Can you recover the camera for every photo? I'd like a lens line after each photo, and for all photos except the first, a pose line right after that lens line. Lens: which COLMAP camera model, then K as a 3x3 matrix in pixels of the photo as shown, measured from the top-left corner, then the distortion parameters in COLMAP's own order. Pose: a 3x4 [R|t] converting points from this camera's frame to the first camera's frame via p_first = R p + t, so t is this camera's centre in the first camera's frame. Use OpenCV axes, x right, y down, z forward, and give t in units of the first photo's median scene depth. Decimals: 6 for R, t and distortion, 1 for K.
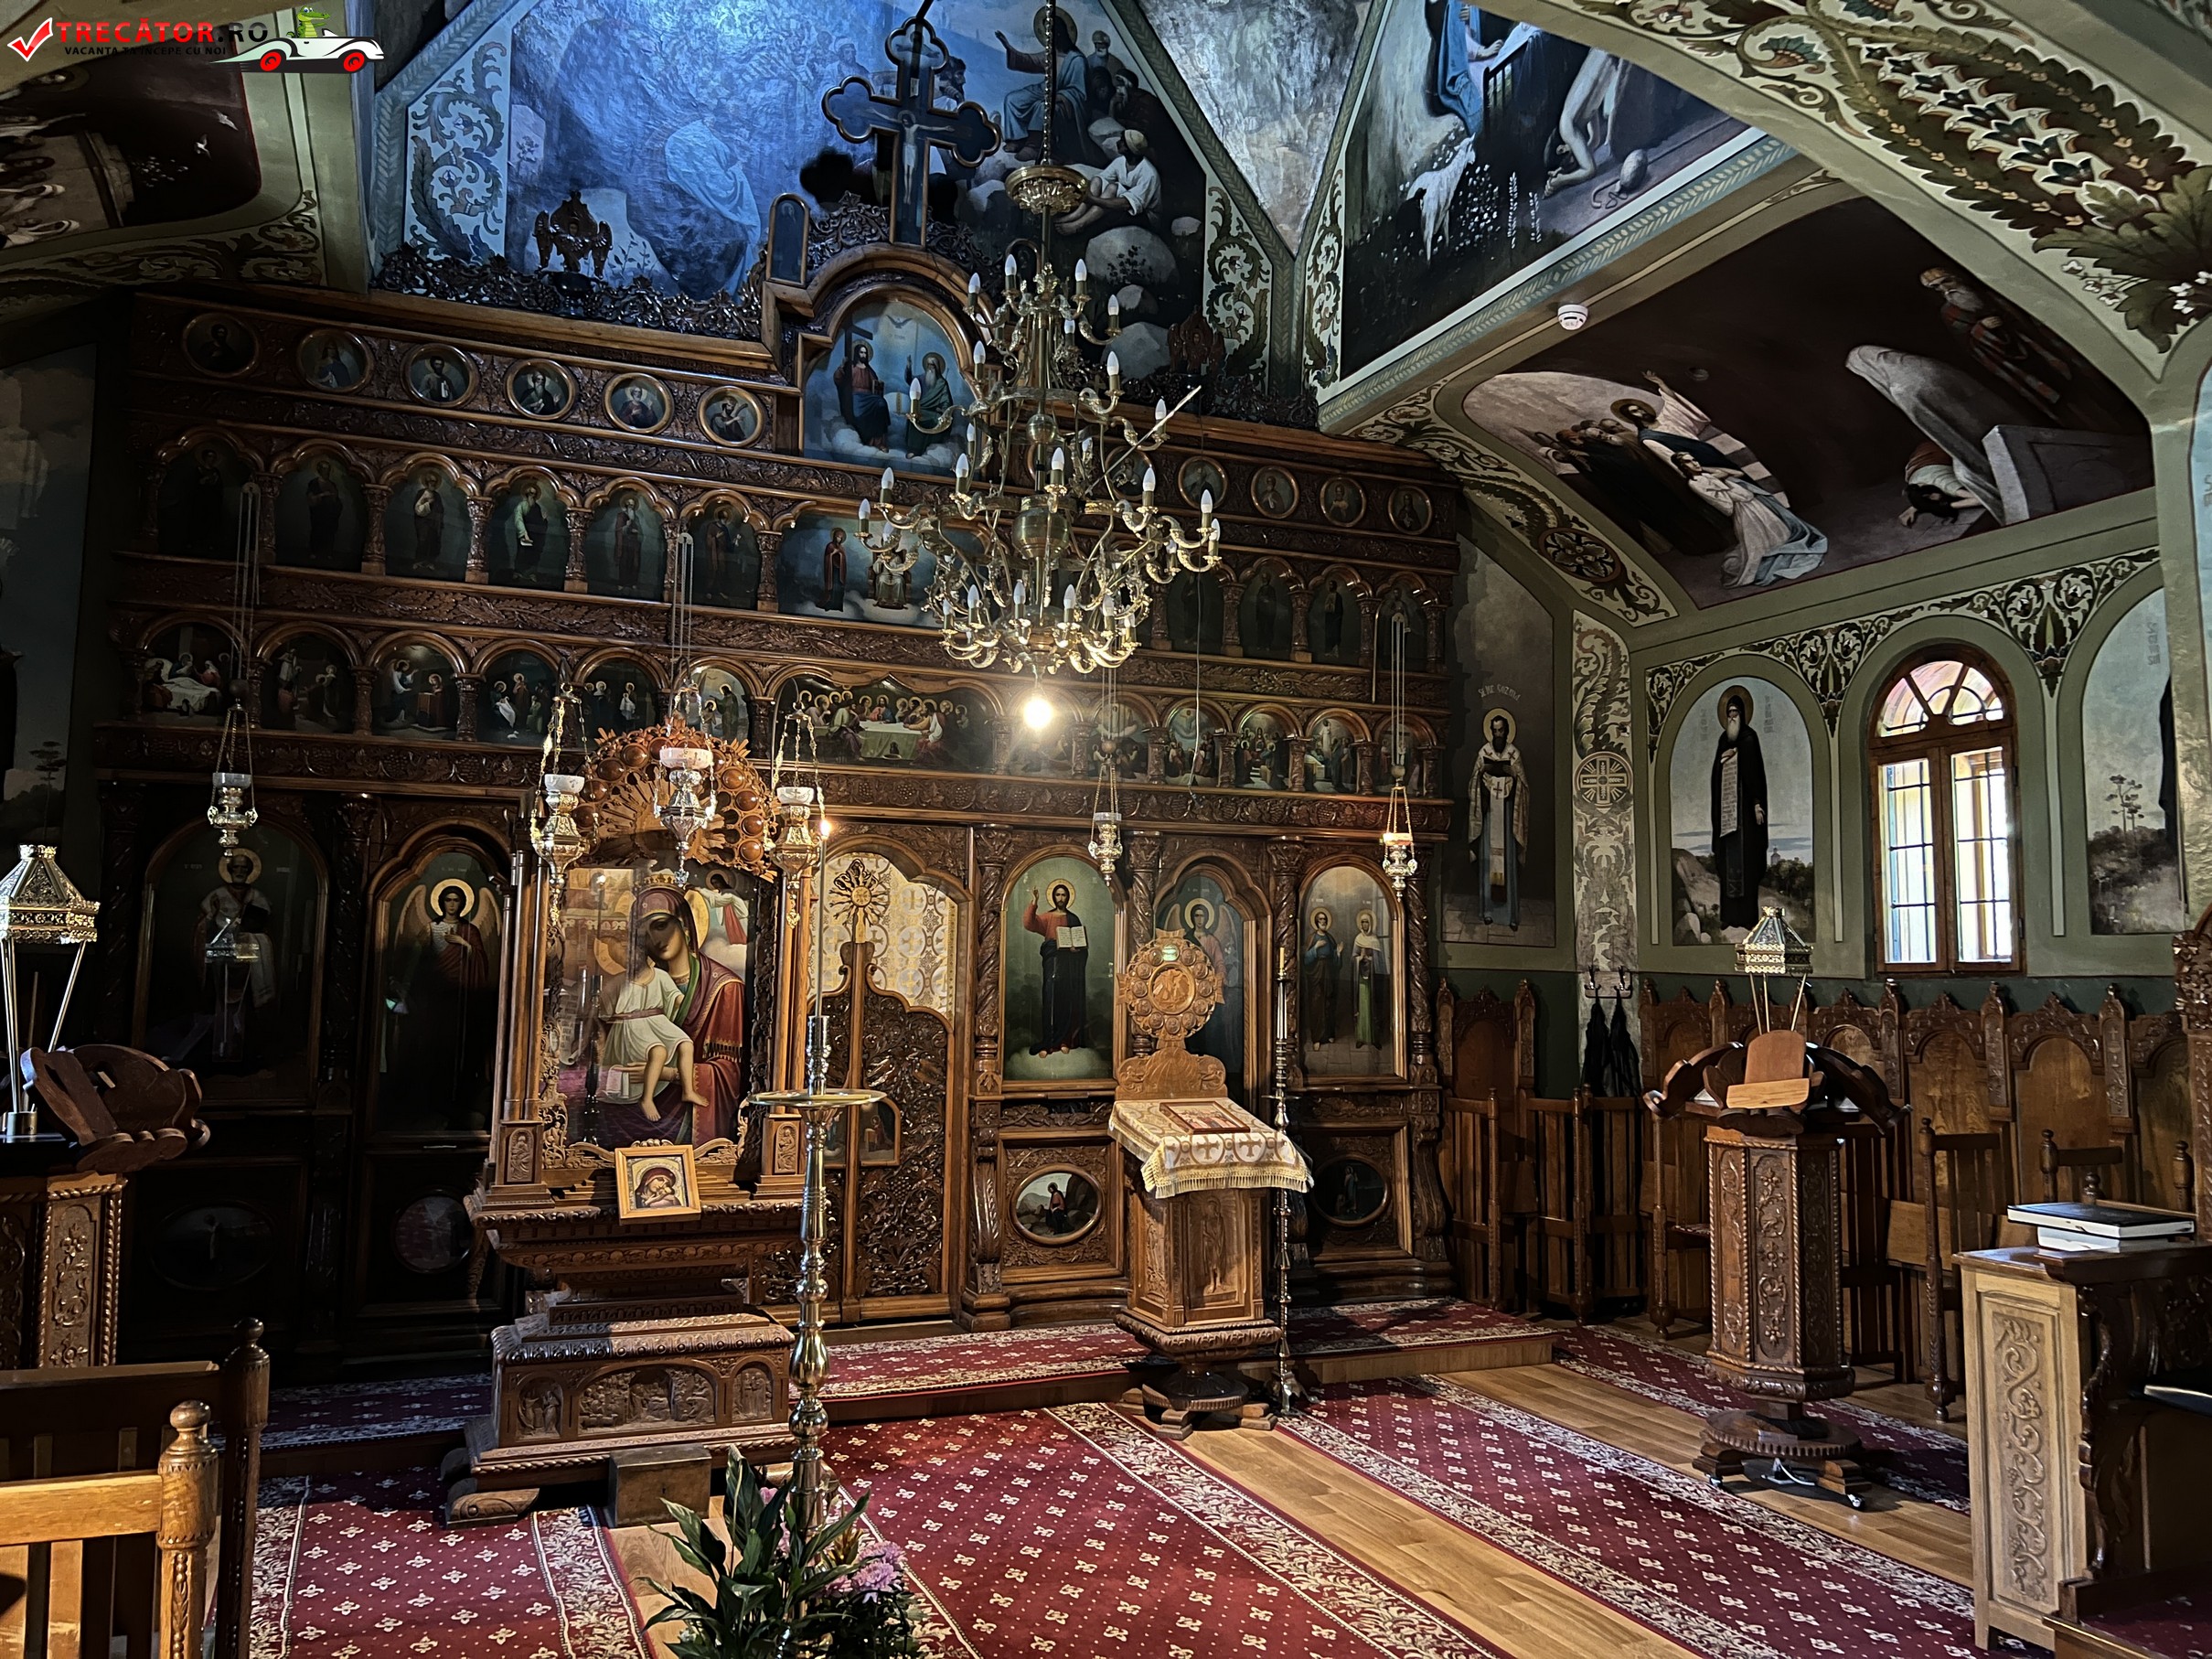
lens RADIAL K [[1676.5, 0, 1117.3], [0, 1676.5, 817.4], [0, 0, 1]] dist [0.036650, -0.050732]
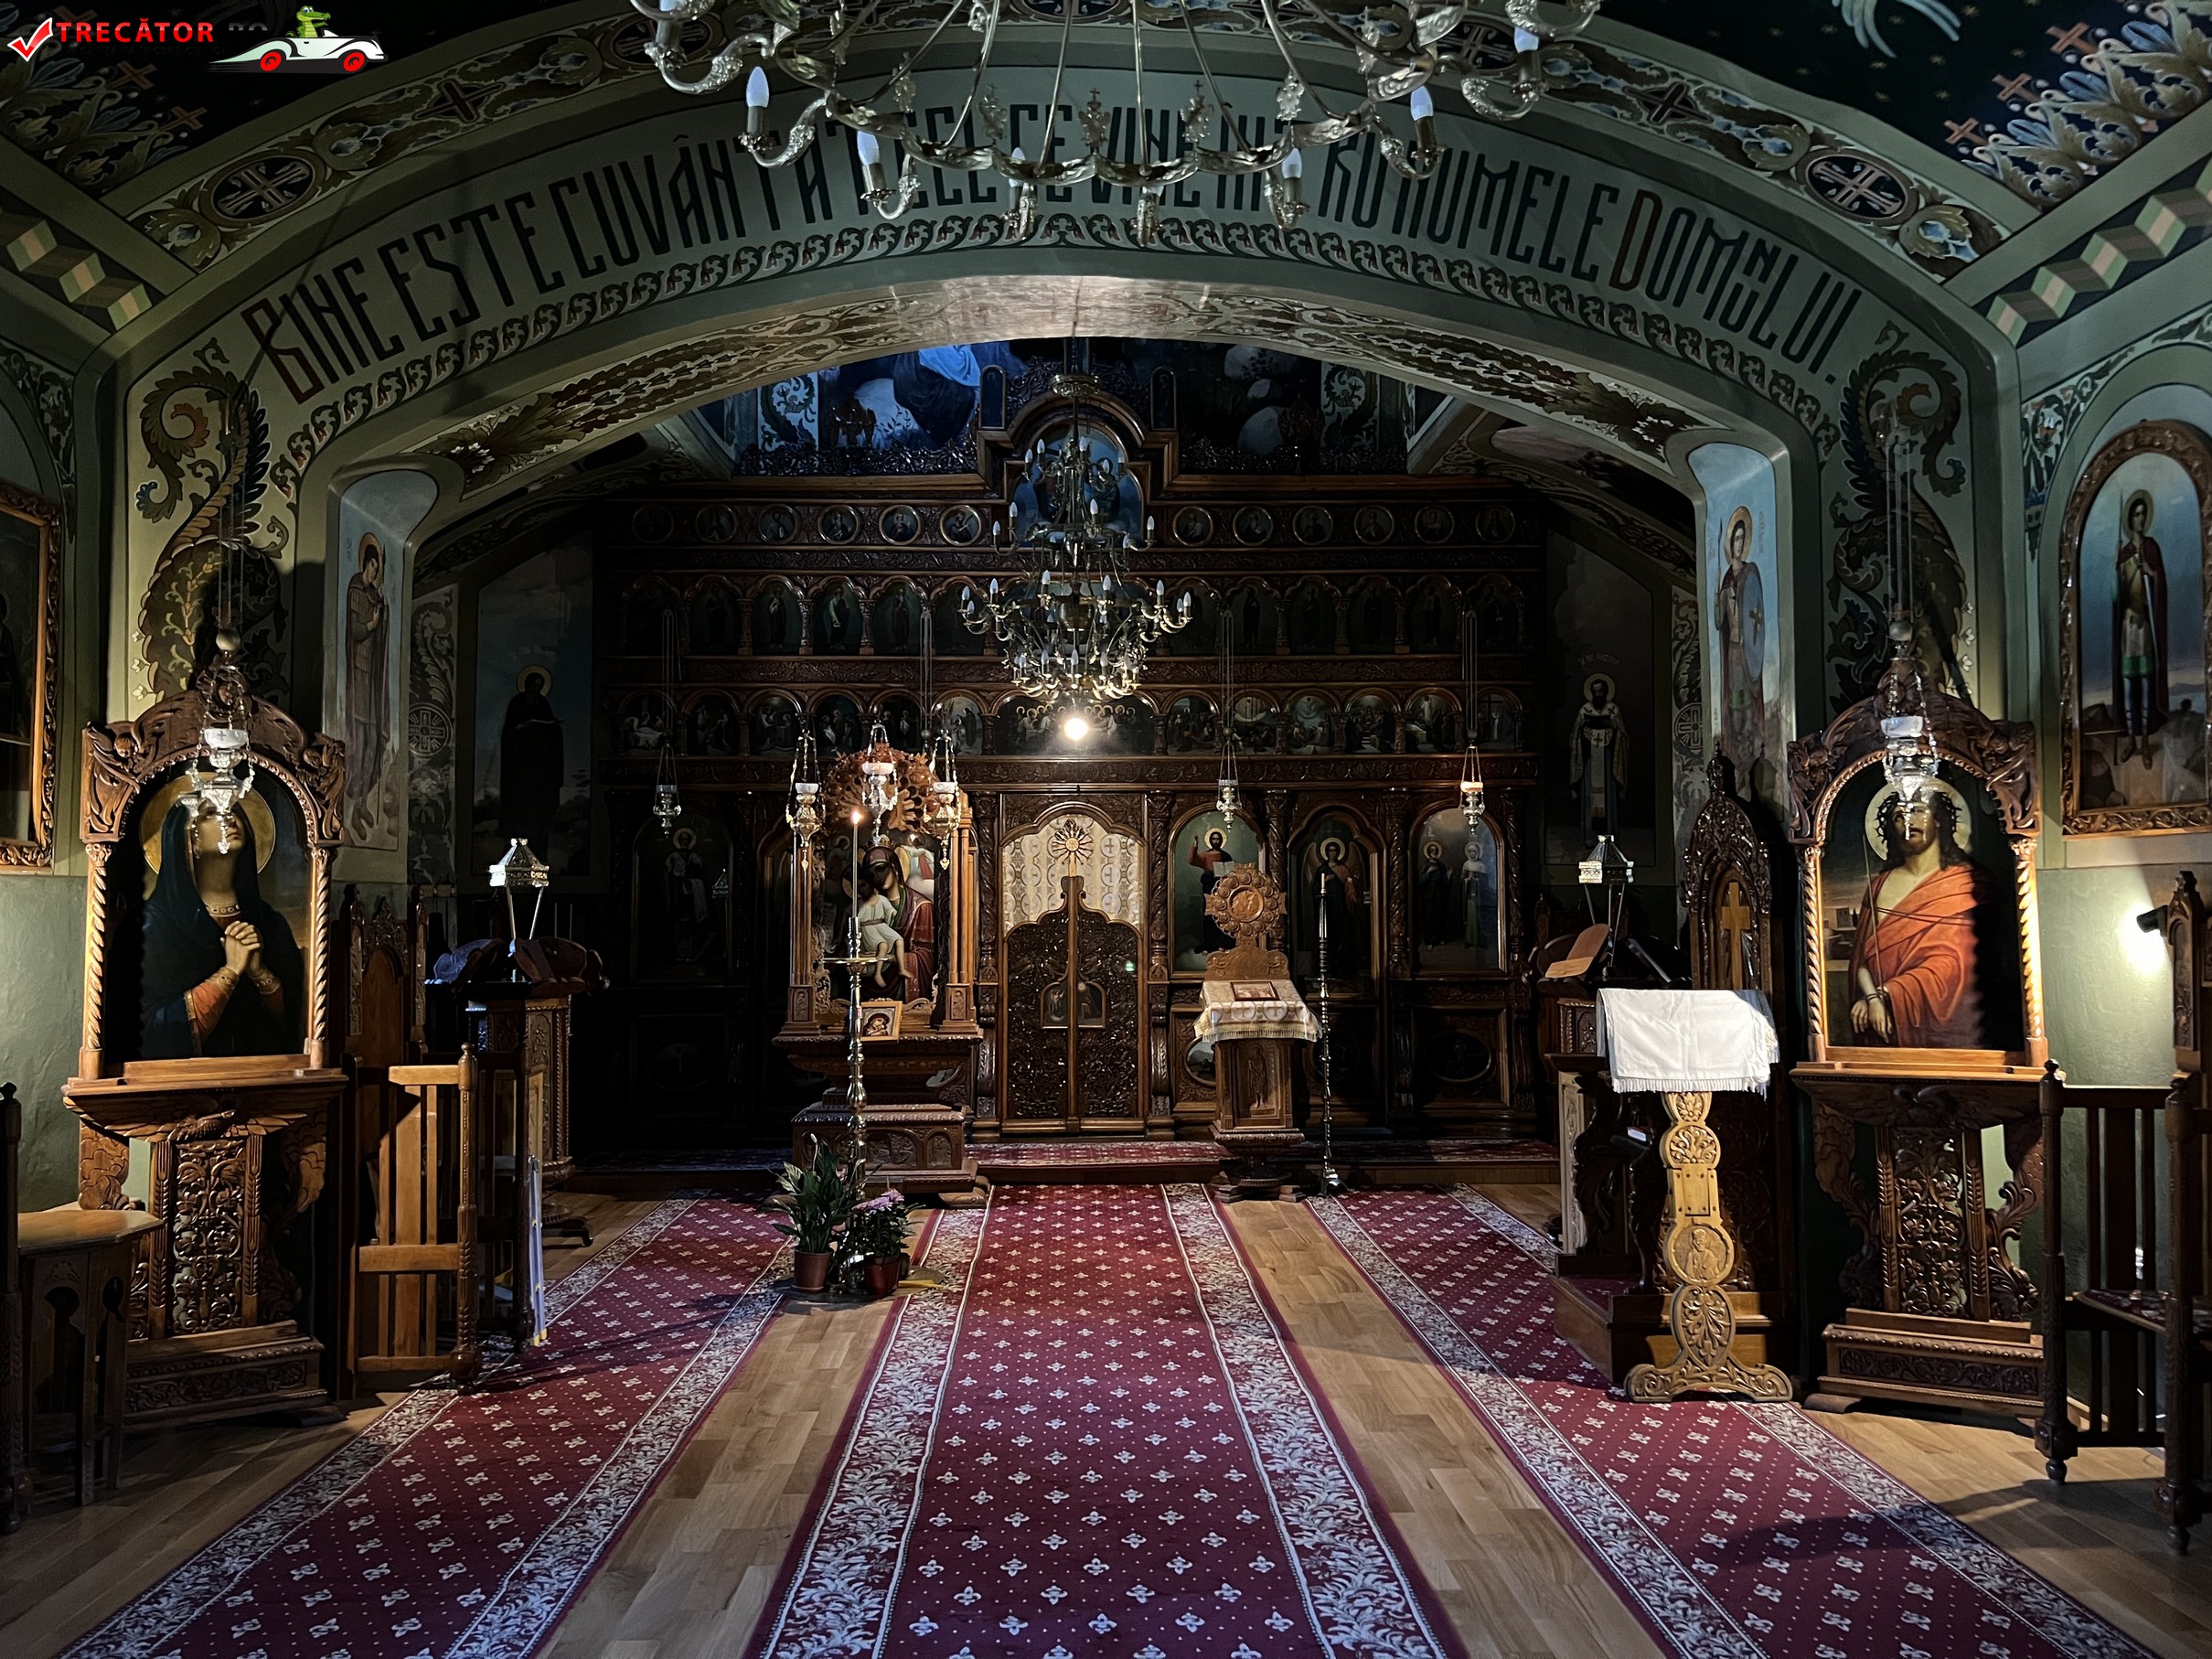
lens RADIAL K [[1676.5, 0, 1116.9], [0, 1676.5, 845.3], [0, 0, 1]] dist [0.036650, -0.050732]
pose [[0.933836, -0.029362, -0.356495, 0.440878], [0.049946, 0.997565, 0.048669, -0.022537], [0.354198, -0.063255, 0.933029, -0.369953]]
